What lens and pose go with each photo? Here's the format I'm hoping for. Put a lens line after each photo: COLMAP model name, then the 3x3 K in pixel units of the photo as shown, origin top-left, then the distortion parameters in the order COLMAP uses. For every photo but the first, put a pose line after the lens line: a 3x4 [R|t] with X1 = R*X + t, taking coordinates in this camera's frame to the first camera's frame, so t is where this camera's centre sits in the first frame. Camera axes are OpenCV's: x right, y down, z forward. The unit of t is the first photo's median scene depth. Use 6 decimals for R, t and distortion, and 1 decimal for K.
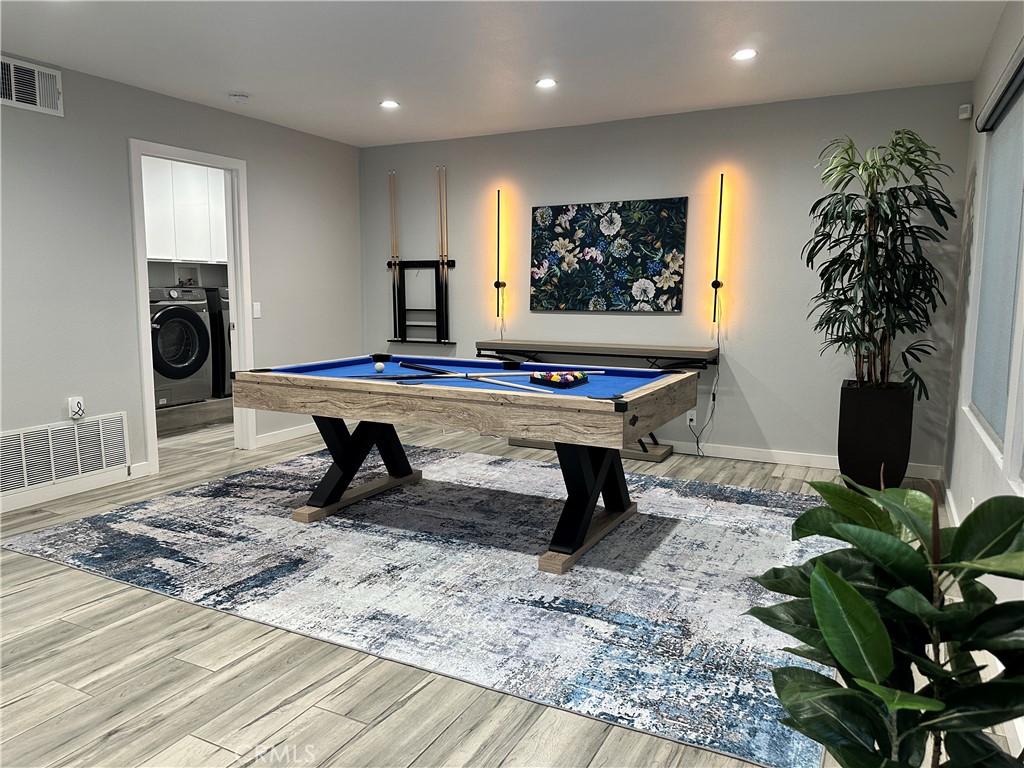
lens RADIAL K [[720.7, 0, 502.8], [0, 720.7, 383.5], [0, 0, 1]] dist [0.075911, -0.093373]
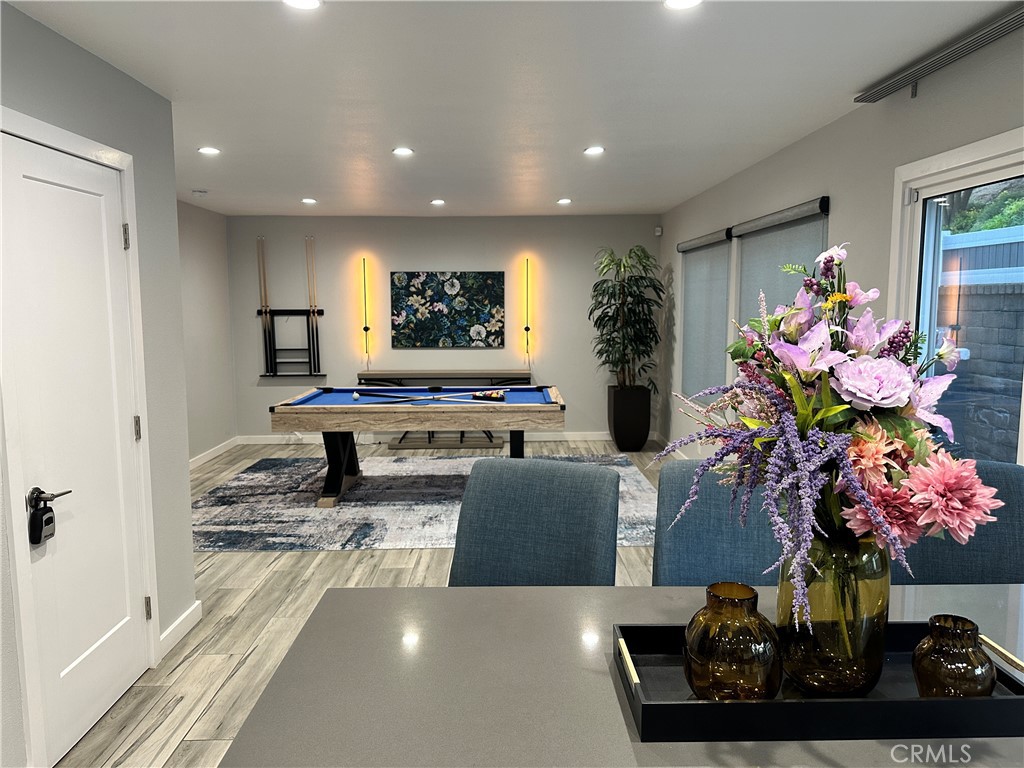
lens RADIAL K [[720.7, 0, 519.4], [0, 720.7, 382.9], [0, 0, 1]] dist [0.075911, -0.093373]
pose [[0.875073, -0.058720, 0.480415, -0.445875], [0.068347, 0.997658, -0.002553, -0.018303], [-0.479141, 0.035069, 0.877037, -0.320506]]
